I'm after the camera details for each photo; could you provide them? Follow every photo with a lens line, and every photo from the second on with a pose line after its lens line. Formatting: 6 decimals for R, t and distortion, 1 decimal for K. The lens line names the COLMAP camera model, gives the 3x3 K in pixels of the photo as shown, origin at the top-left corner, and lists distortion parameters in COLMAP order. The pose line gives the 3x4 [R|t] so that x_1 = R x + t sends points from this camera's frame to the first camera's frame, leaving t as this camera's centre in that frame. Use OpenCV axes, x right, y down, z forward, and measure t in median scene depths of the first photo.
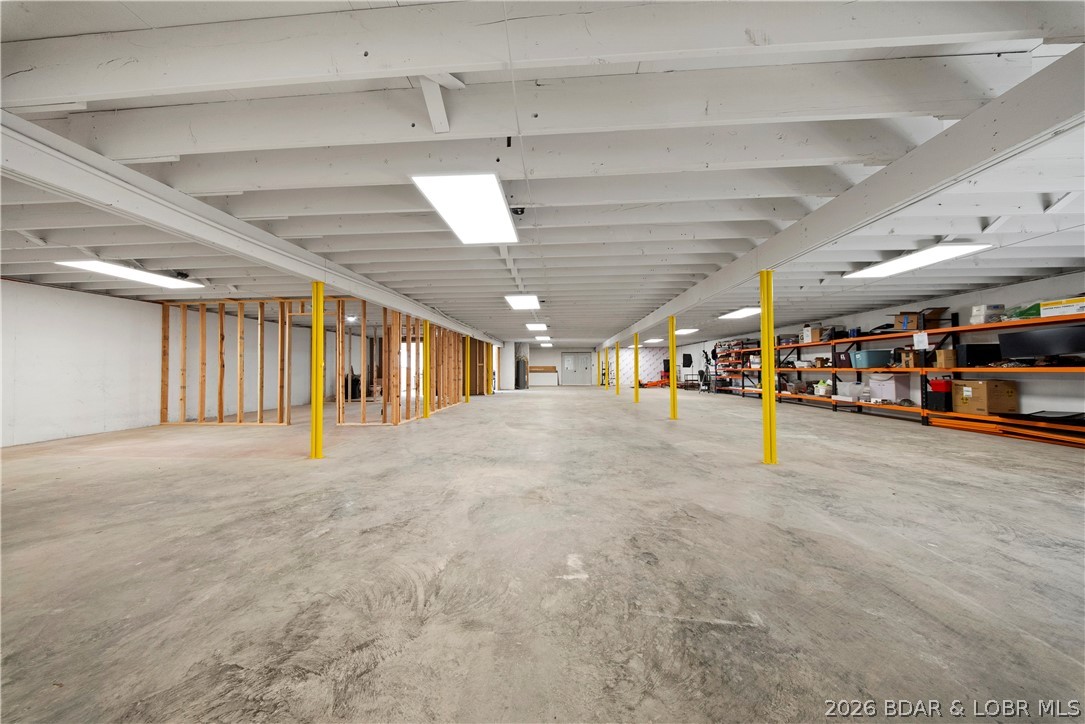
lens RADIAL K [[317.9, 0, 540.2], [0, 317.9, 362.7], [0, 0, 1]] dist [-0.006164, -0.000162]
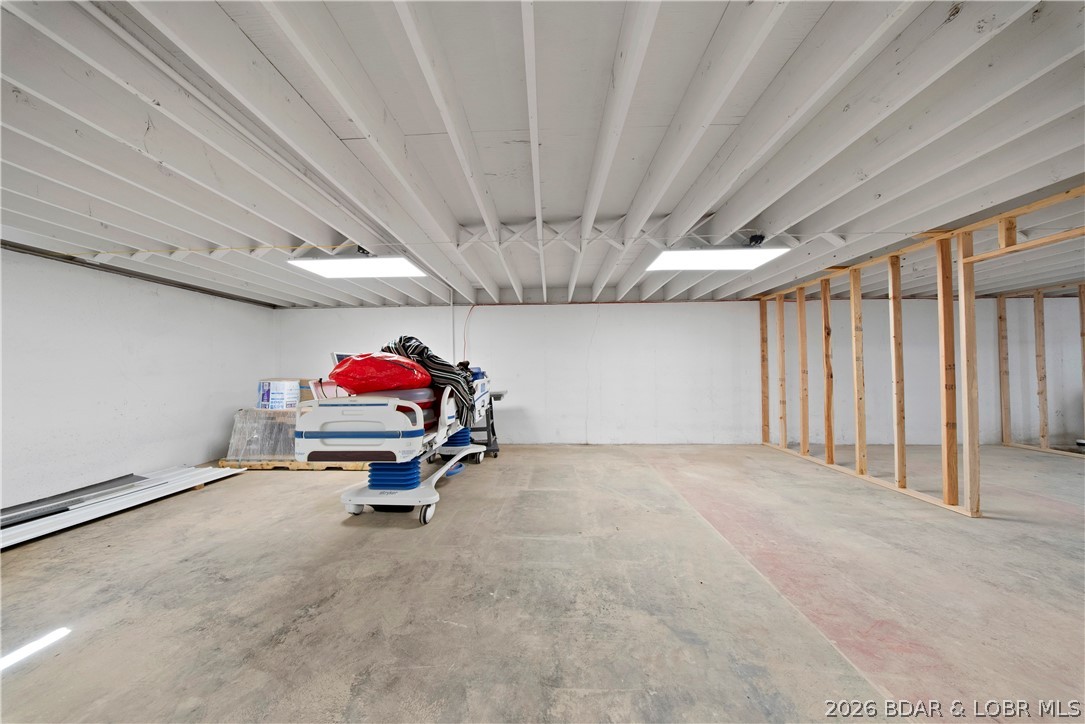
lens RADIAL K [[317.9, 0, 540.2], [0, 317.9, 362.7], [0, 0, 1]] dist [-0.006164, -0.000162]
pose [[0.016392, -0.018874, -0.999687, -0.366001], [0.021935, 0.999588, -0.018513, -0.017073], [0.999625, -0.021624, 0.016799, 0.395500]]
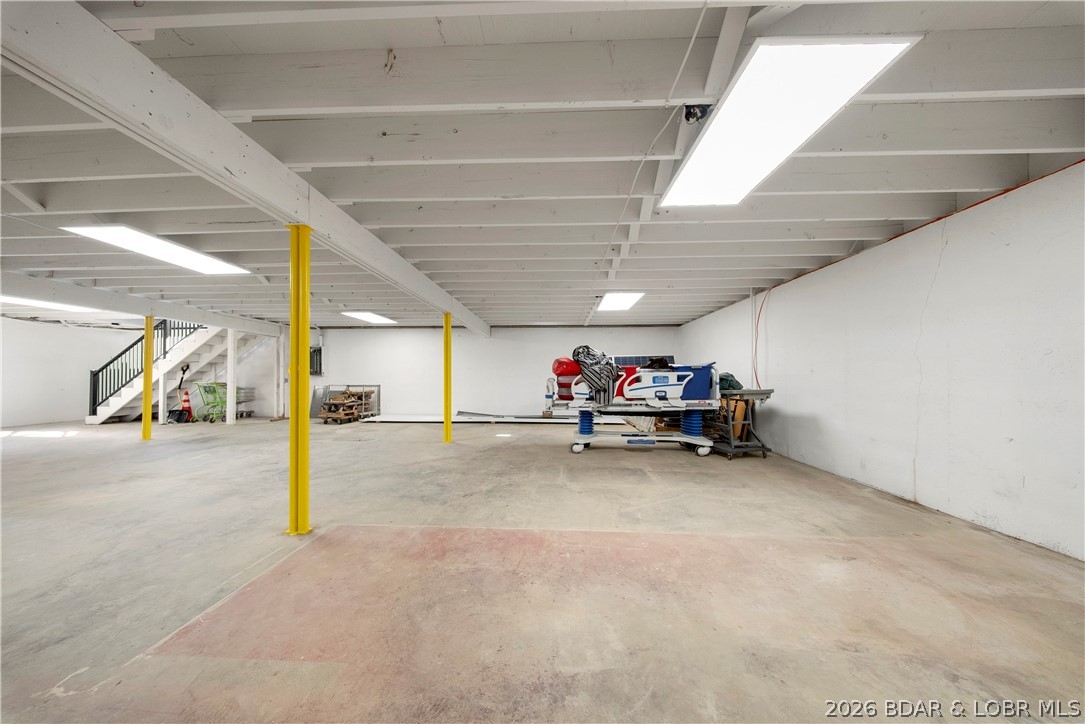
lens RADIAL K [[317.9, 0, 540.2], [0, 317.9, 362.7], [0, 0, 1]] dist [-0.006164, -0.000162]
pose [[-0.999702, -0.001229, -0.024380, -0.779138], [0.000092, 0.998534, -0.054134, 0.026279], [0.024410, -0.054120, -0.998236, 1.130804]]
